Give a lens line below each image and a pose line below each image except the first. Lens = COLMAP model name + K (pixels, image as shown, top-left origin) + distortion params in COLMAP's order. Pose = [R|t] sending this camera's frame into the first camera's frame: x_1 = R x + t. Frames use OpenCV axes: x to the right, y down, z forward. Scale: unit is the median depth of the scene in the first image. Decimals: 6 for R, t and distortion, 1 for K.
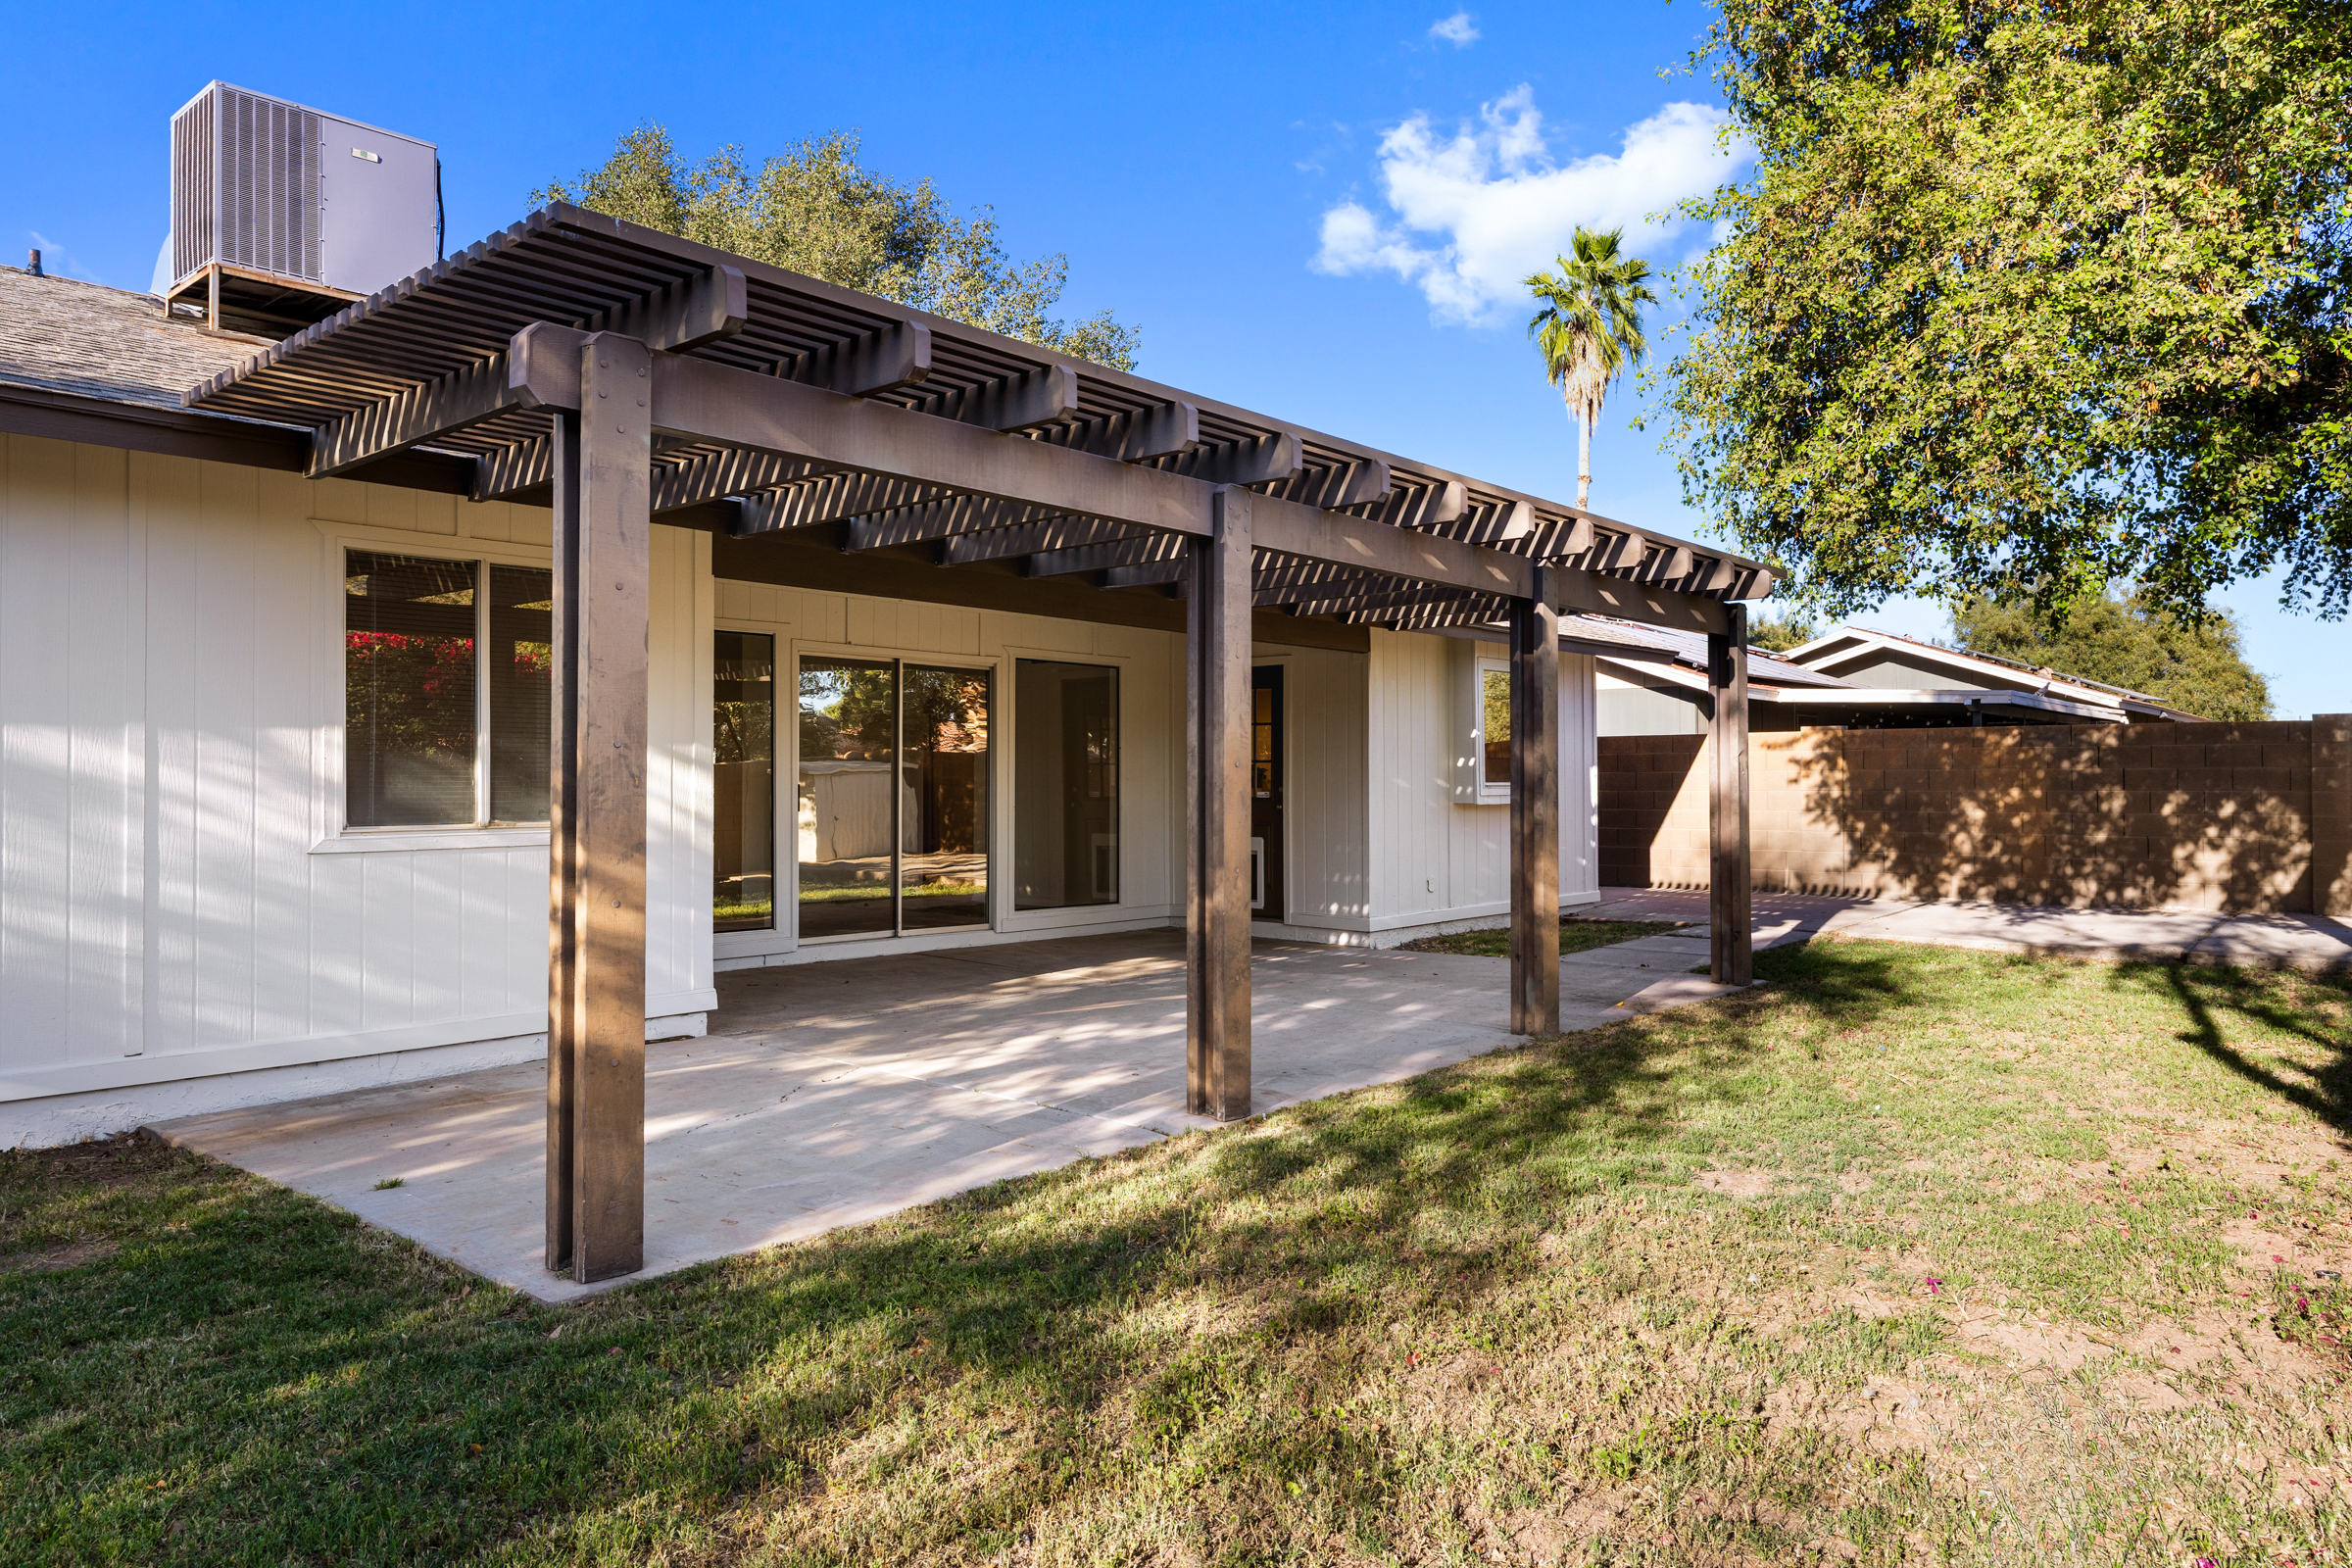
lens RADIAL K [[1555.1, 0, 1209.9], [0, 1555.1, 743.4], [0, 0, 1]] dist [0.032208, -0.004035]
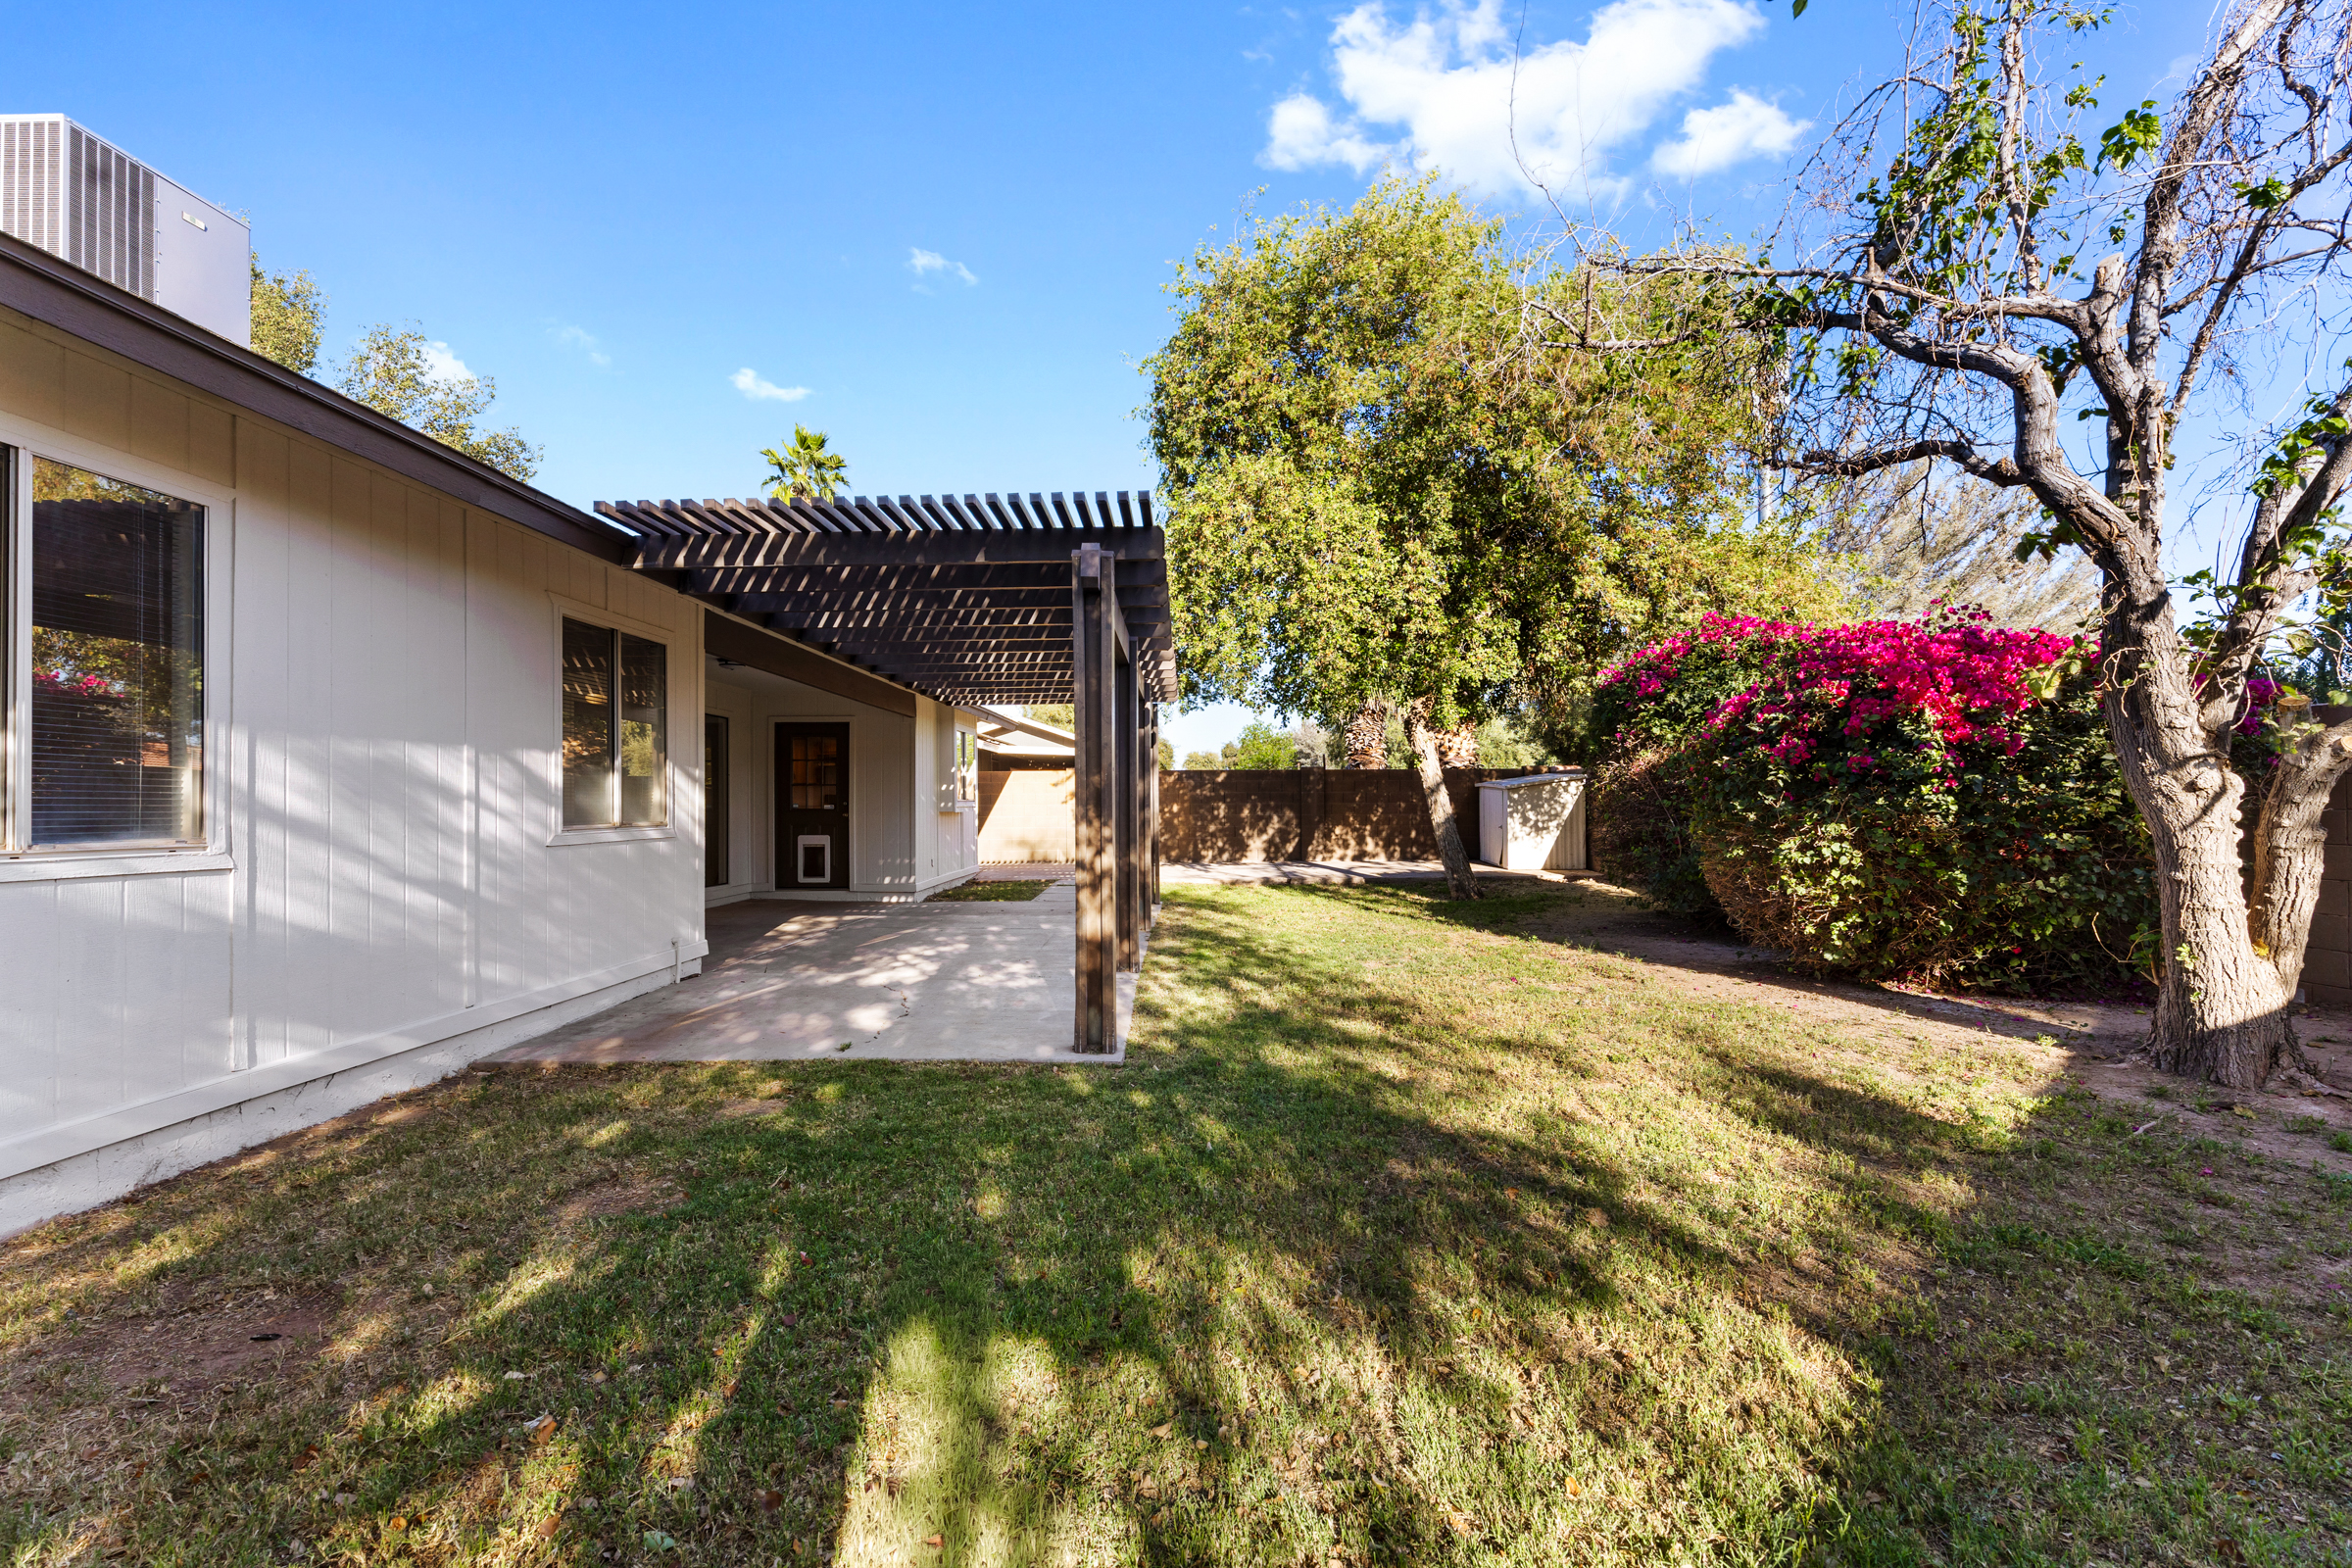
lens RADIAL K [[1086.4, 0, 1178.2], [0, 1086.4, 801.8], [0, 0, 1]] dist [0.003720, 0.001914]
pose [[0.755885, -0.000451, 0.654705, -0.428237], [-0.013212, 0.999786, 0.015942, 0.006416], [-0.654572, -0.020700, 0.755717, -0.021533]]
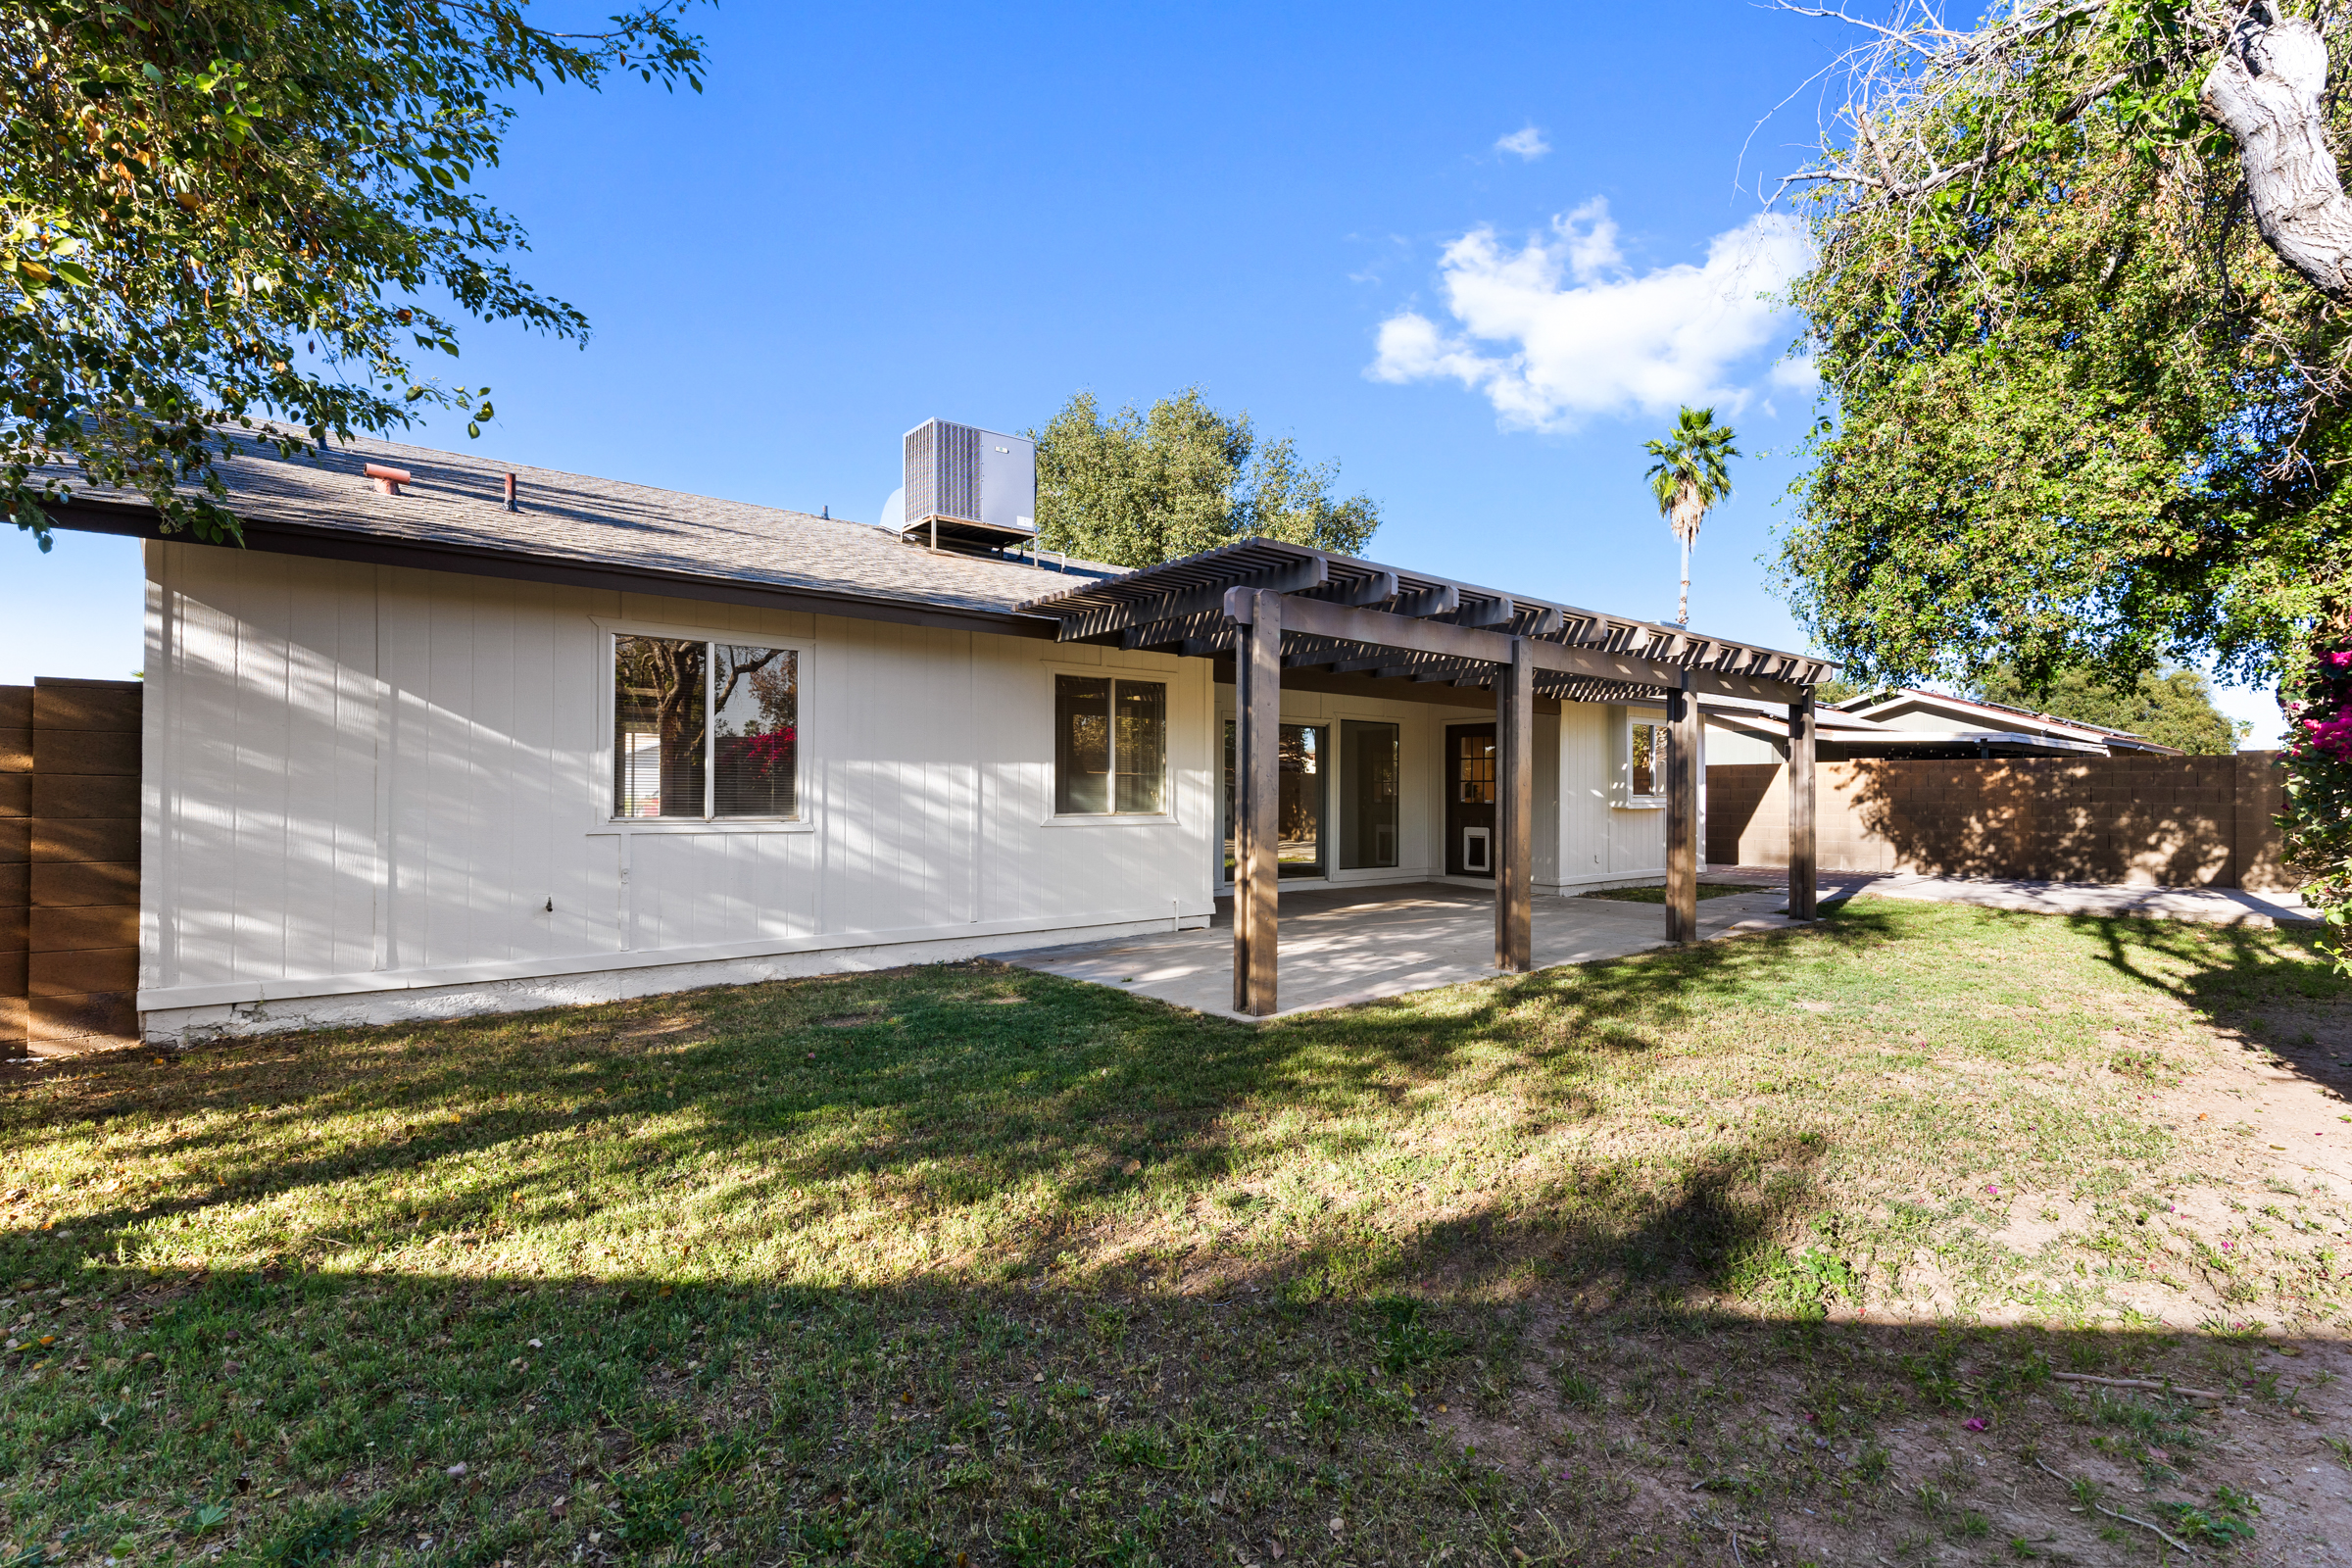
lens RADIAL K [[1086.4, 0, 1178.4], [0, 1086.4, 778.6], [0, 0, 1]] dist [0.003720, 0.001914]
pose [[0.982545, 0.010441, -0.185731, -0.078727], [-0.007158, 0.999806, 0.018338, -0.010622], [0.185887, -0.016689, 0.982429, -0.187407]]
